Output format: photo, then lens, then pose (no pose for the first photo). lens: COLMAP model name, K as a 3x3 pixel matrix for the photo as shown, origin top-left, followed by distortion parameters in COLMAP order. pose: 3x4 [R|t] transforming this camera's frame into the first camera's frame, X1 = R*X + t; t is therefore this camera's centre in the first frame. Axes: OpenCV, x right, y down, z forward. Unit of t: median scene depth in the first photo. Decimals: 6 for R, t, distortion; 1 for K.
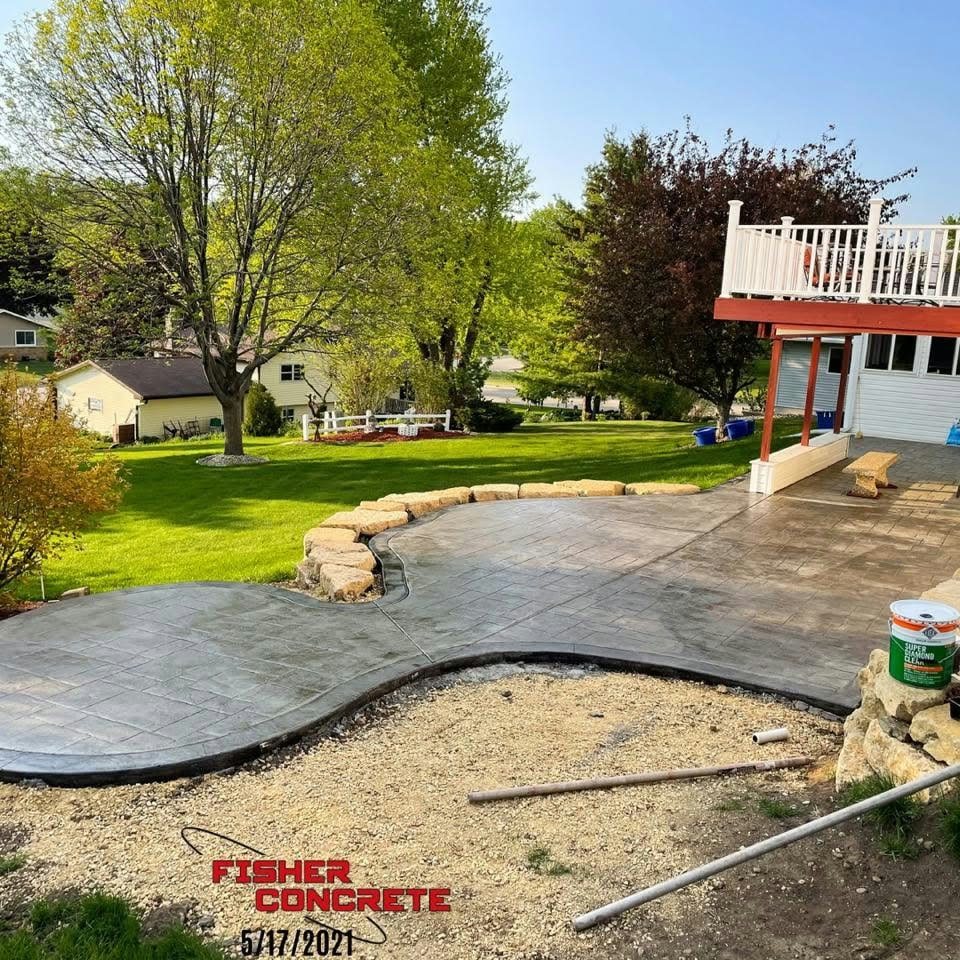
lens RADIAL K [[913.9, 0, 480.0], [0, 913.9, 480.0], [0, 0, 1]] dist [0.094846, -0.143507]
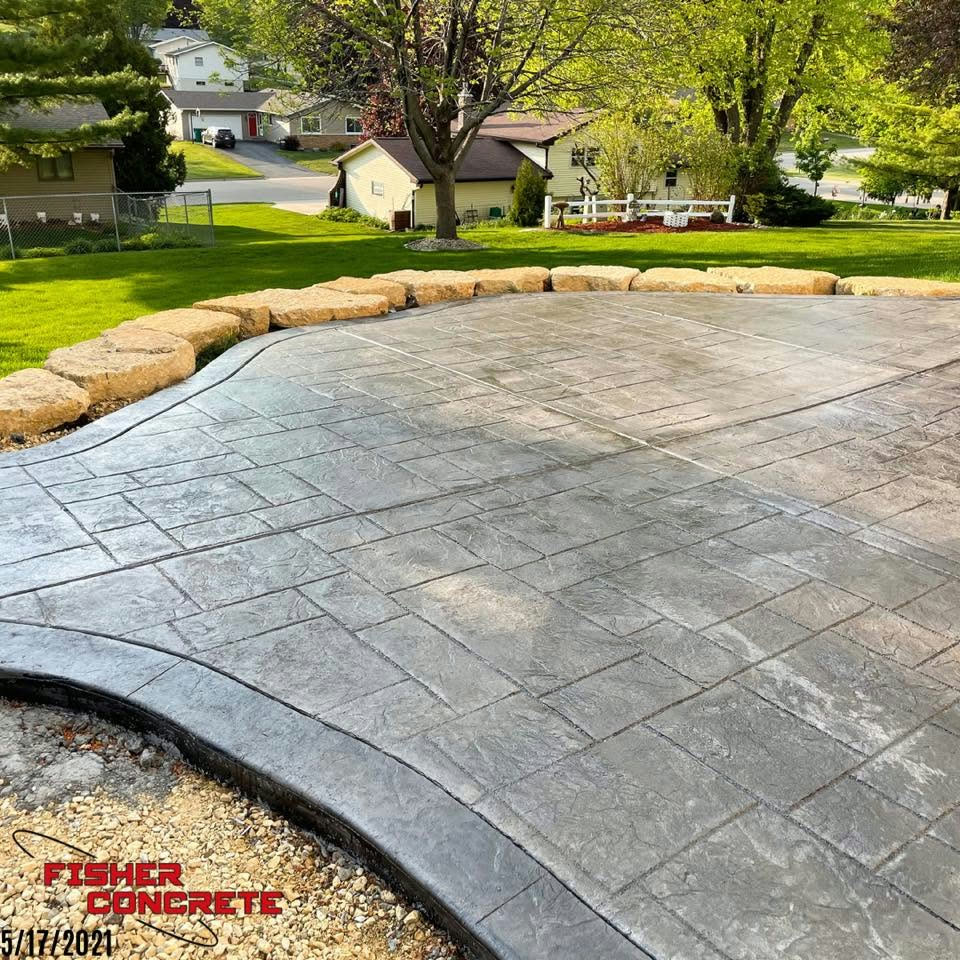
lens RADIAL K [[913.9, 0, 480.0], [0, 913.9, 480.0], [0, 0, 1]] dist [0.094846, -0.143507]
pose [[0.935966, 0.123659, -0.329660, 0.055708], [-0.053951, 0.975609, 0.212784, 0.006283], [0.347932, -0.181373, 0.919808, 0.131444]]
